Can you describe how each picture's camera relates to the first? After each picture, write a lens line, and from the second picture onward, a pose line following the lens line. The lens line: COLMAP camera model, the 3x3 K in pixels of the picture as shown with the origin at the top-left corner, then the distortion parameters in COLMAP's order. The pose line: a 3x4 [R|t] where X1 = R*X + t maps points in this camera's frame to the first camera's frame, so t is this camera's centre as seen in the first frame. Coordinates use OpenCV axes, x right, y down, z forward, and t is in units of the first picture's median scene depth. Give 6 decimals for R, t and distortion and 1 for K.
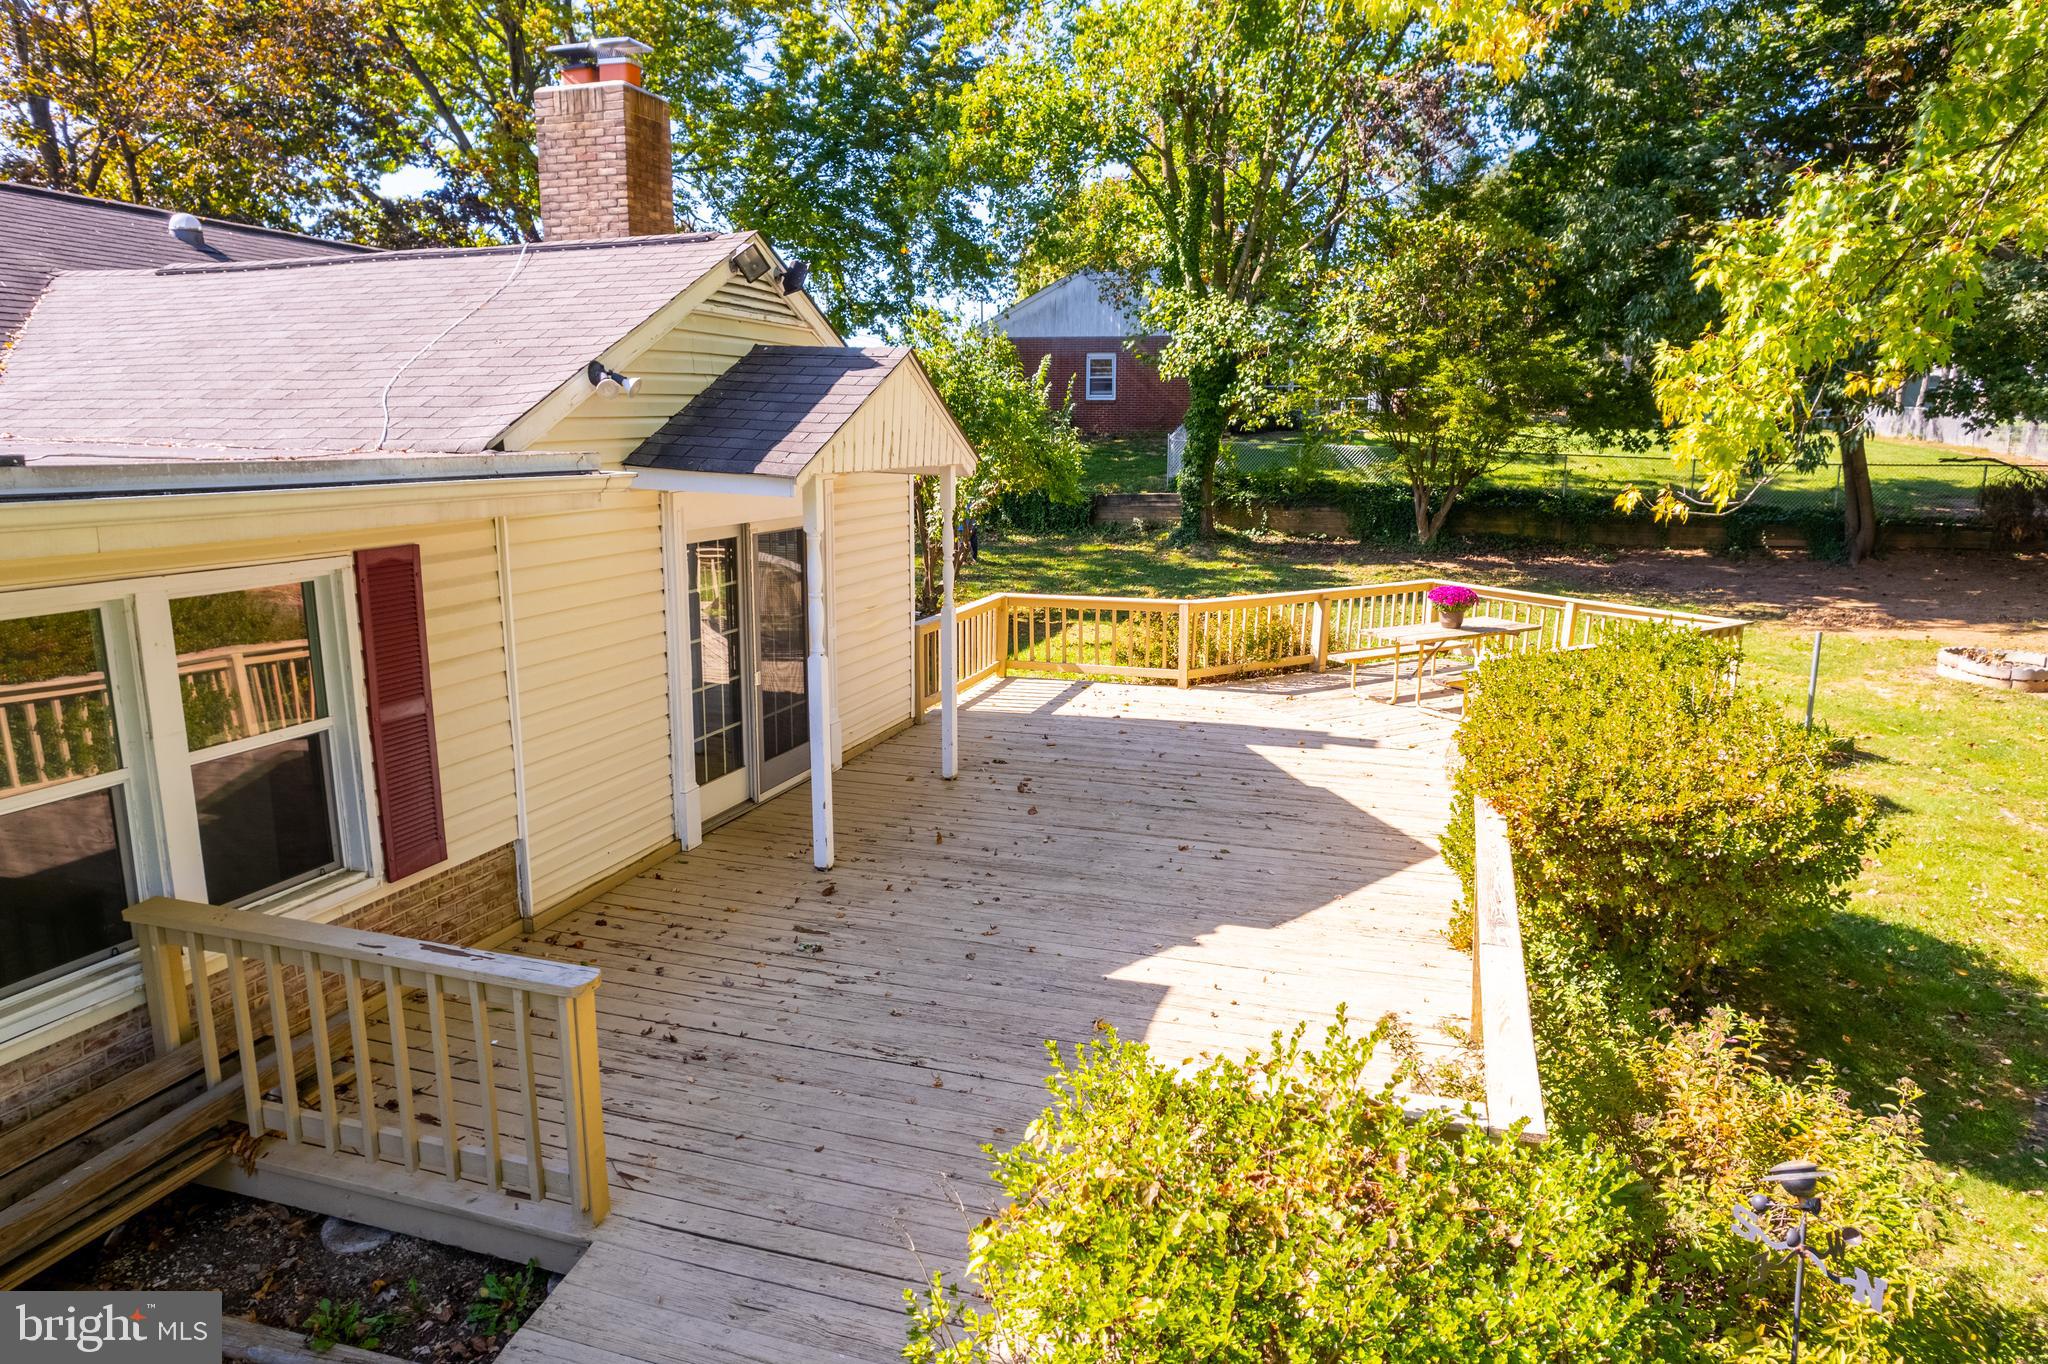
lens RADIAL K [[1284.5, 0, 1047.3], [0, 1284.5, 688.5], [0, 0, 1]] dist [-0.005060, -0.001396]
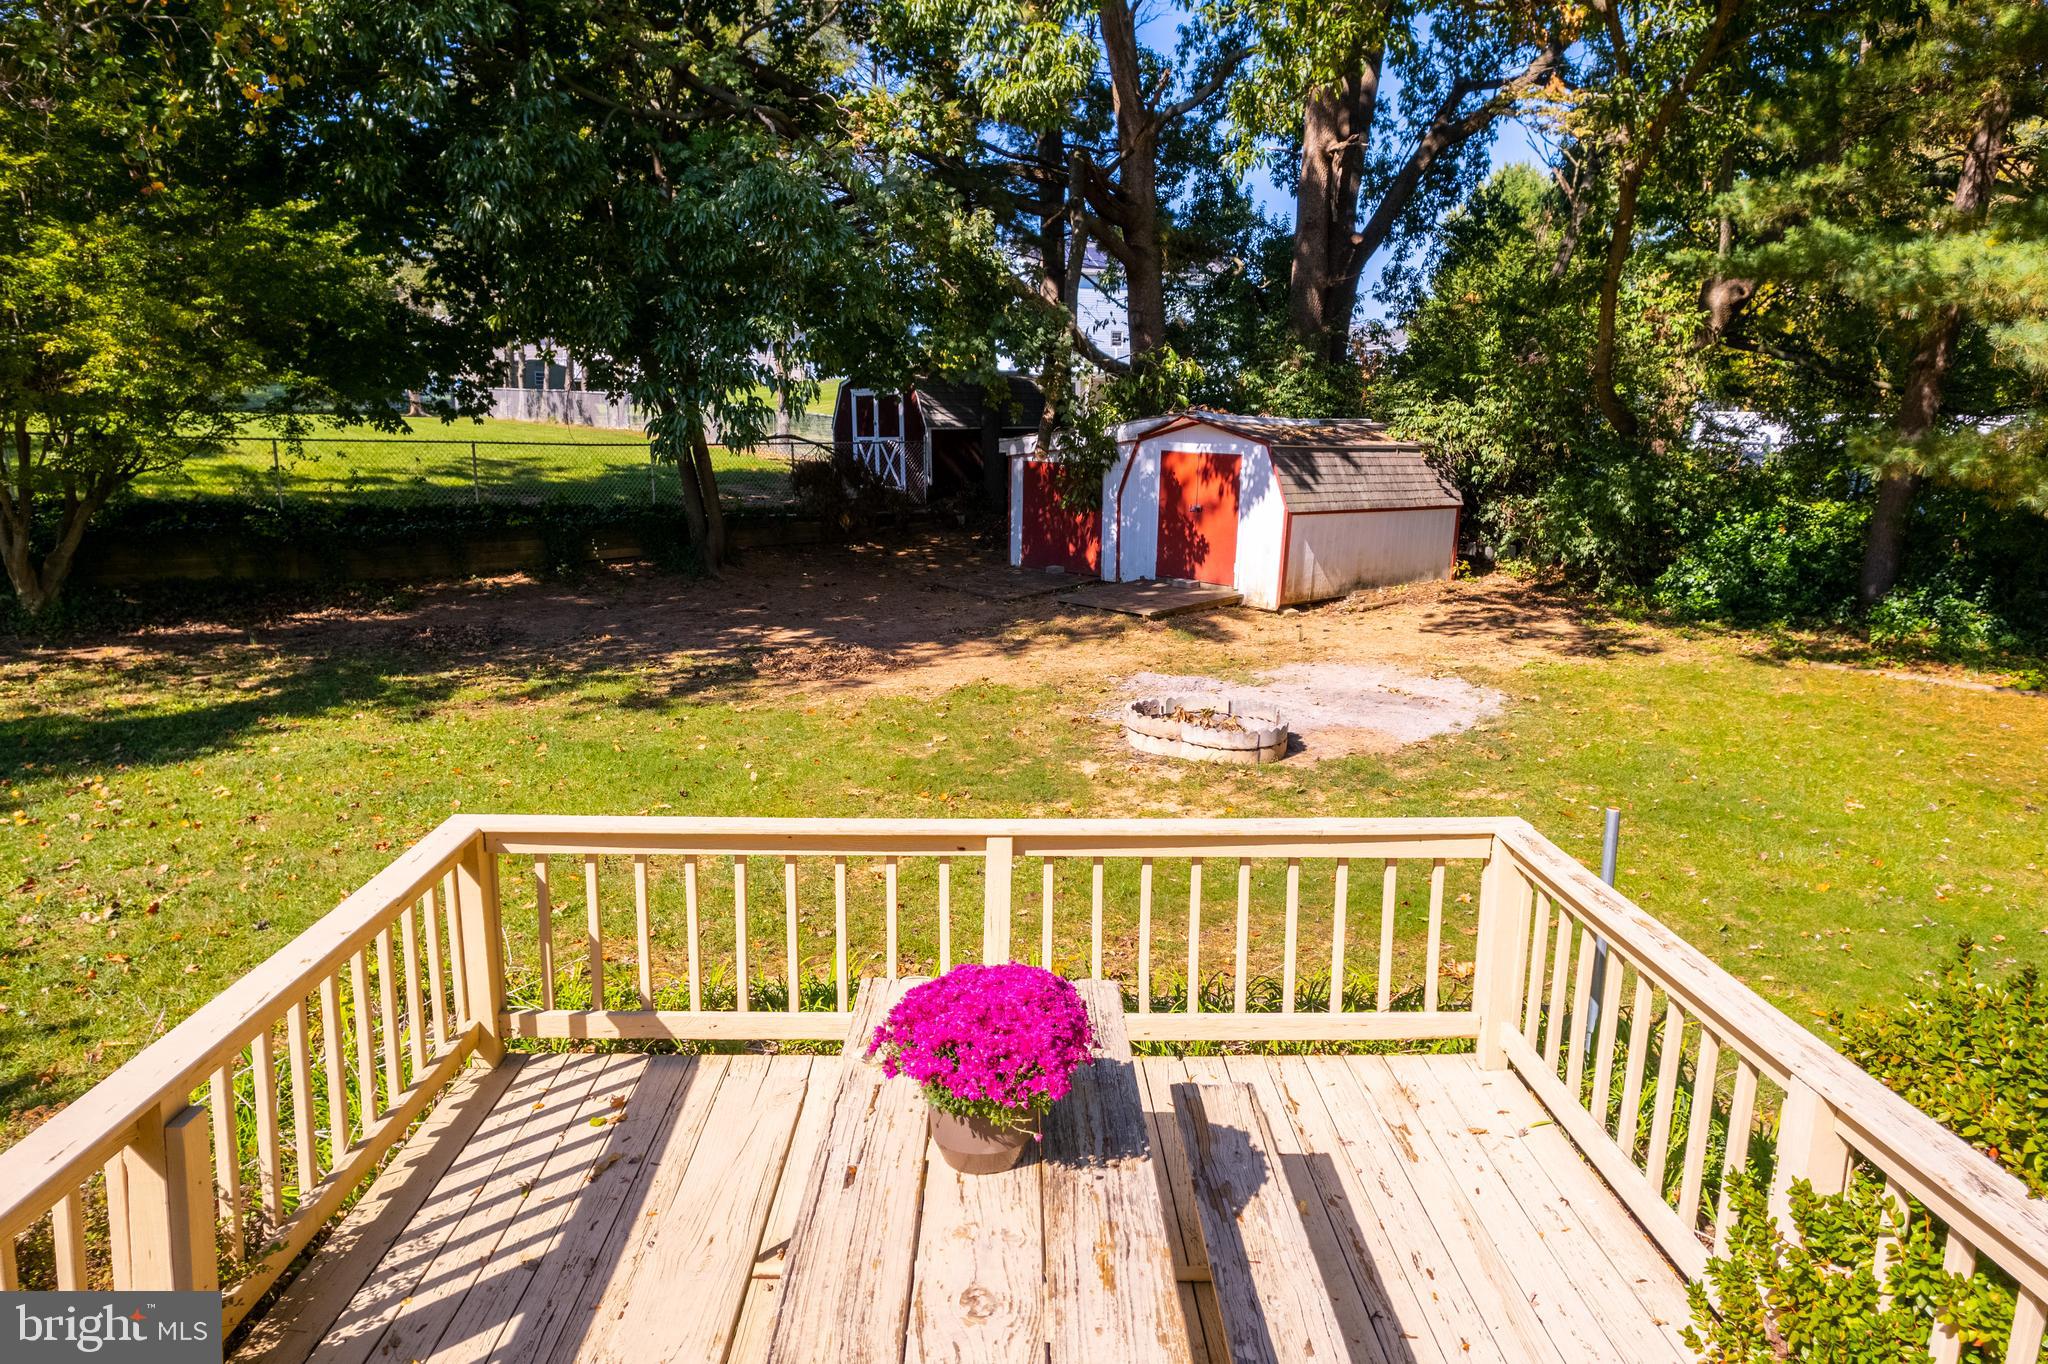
lens RADIAL K [[1289.5, 0, 1030.4], [0, 1289.5, 688.3], [0, 0, 1]] dist [0.042808, 0.000857]
pose [[0.527164, -0.171426, 0.832293, 0.061385], [0.167174, 0.981221, 0.096214, -0.068591], [-0.833157, 0.088417, 0.545923, 0.391091]]
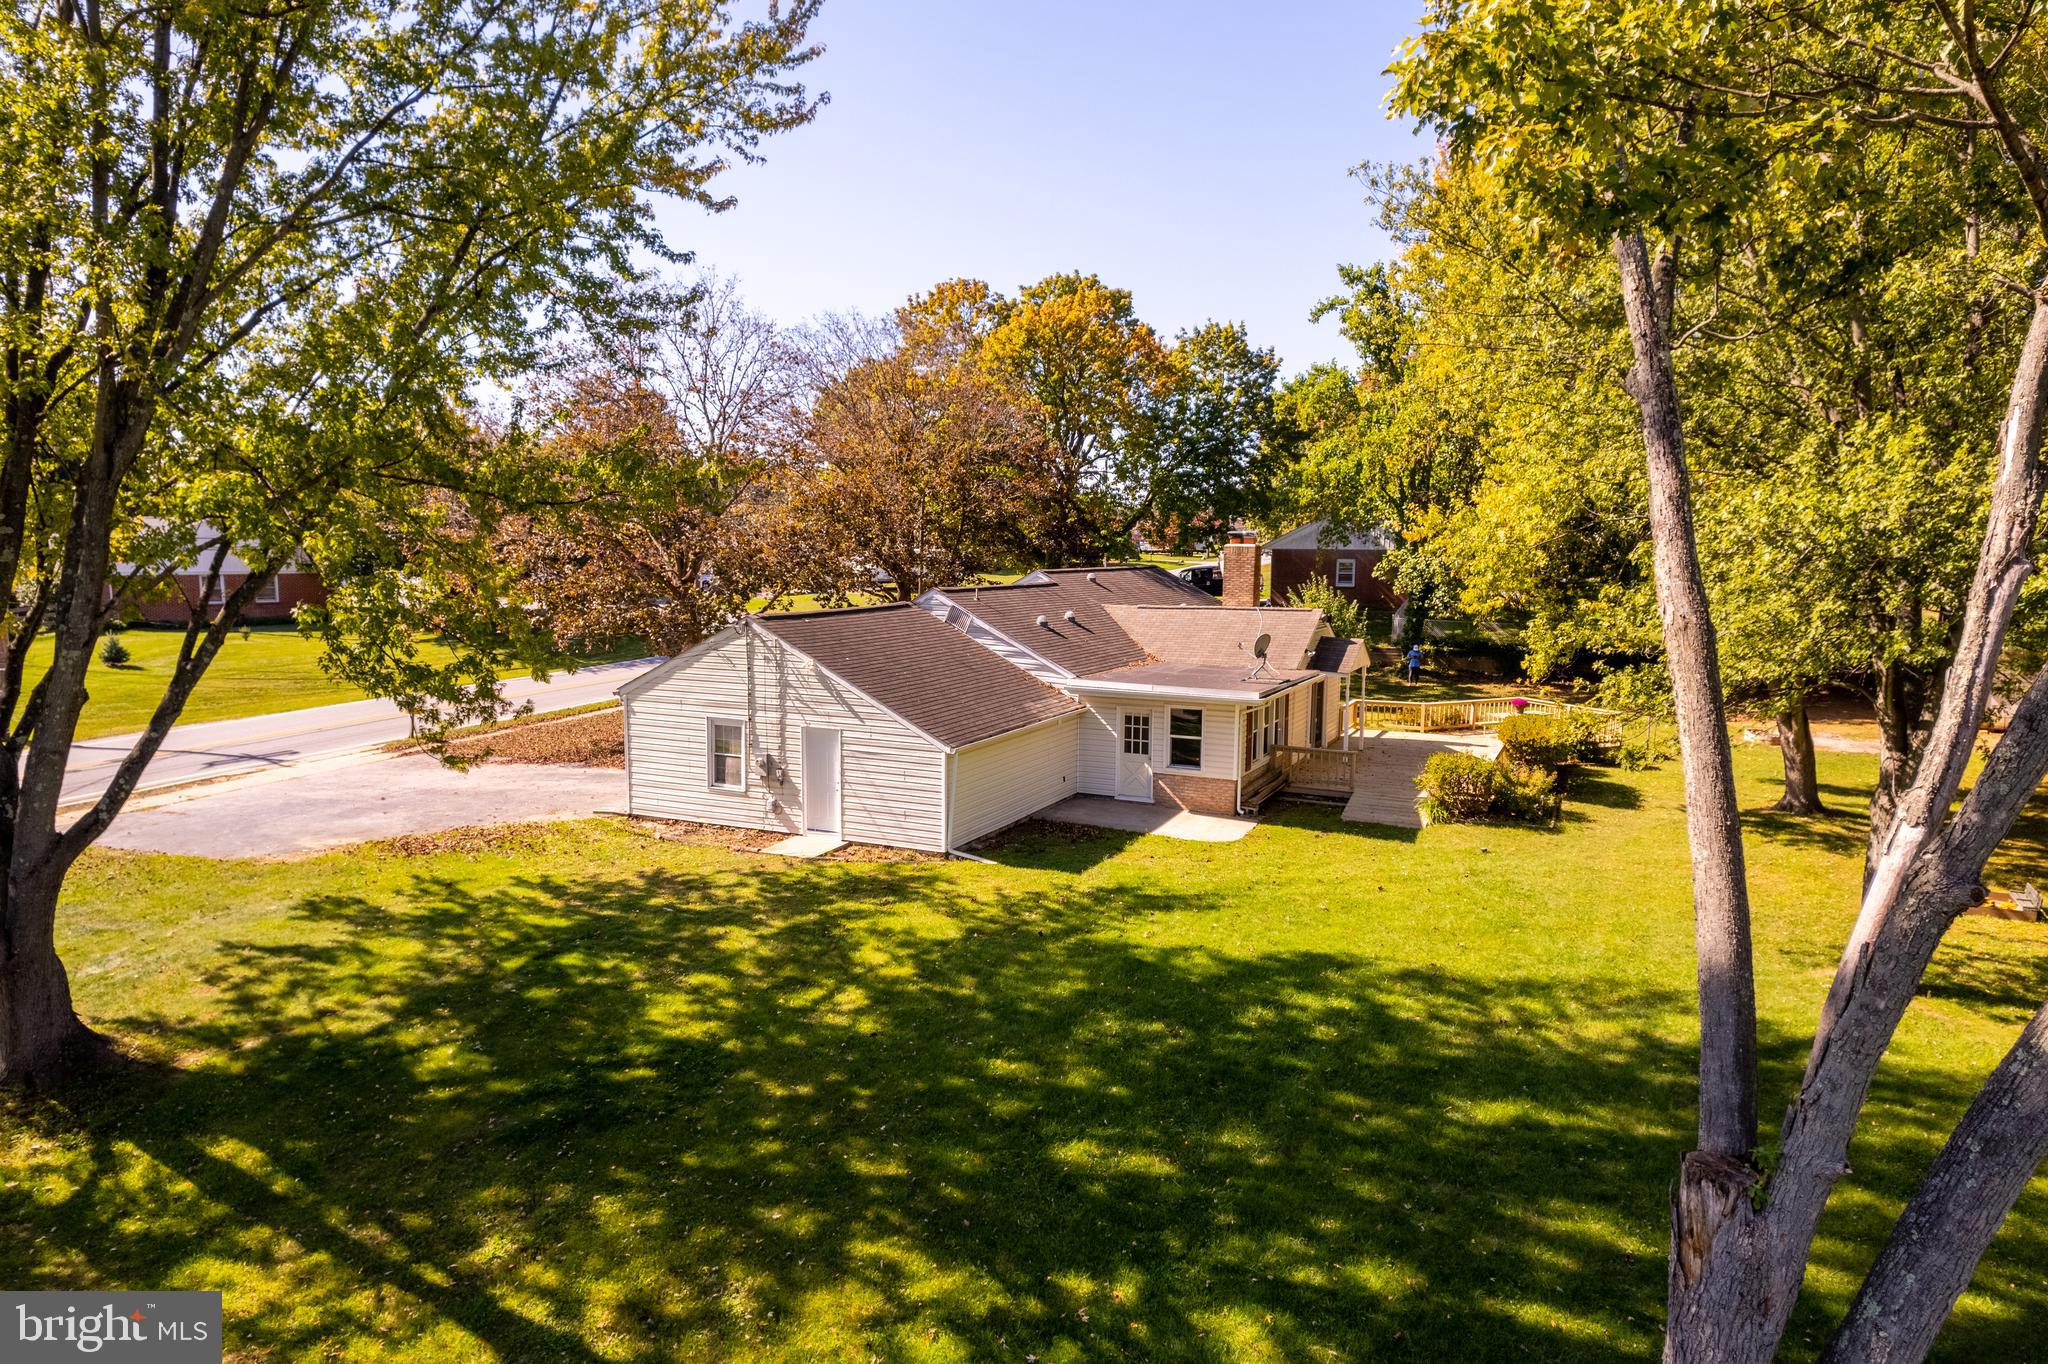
lens RADIAL K [[1322.1, 0, 1024.0], [0, 1322.1, 682.0], [0, 0, 1]] dist [0.070943, -0.000628]
pose [[0.991111, 0.020159, -0.131504, -0.342938], [-0.031204, 0.996105, -0.082471, 0.140947], [0.129329, 0.085841, 0.987879, -1.824987]]
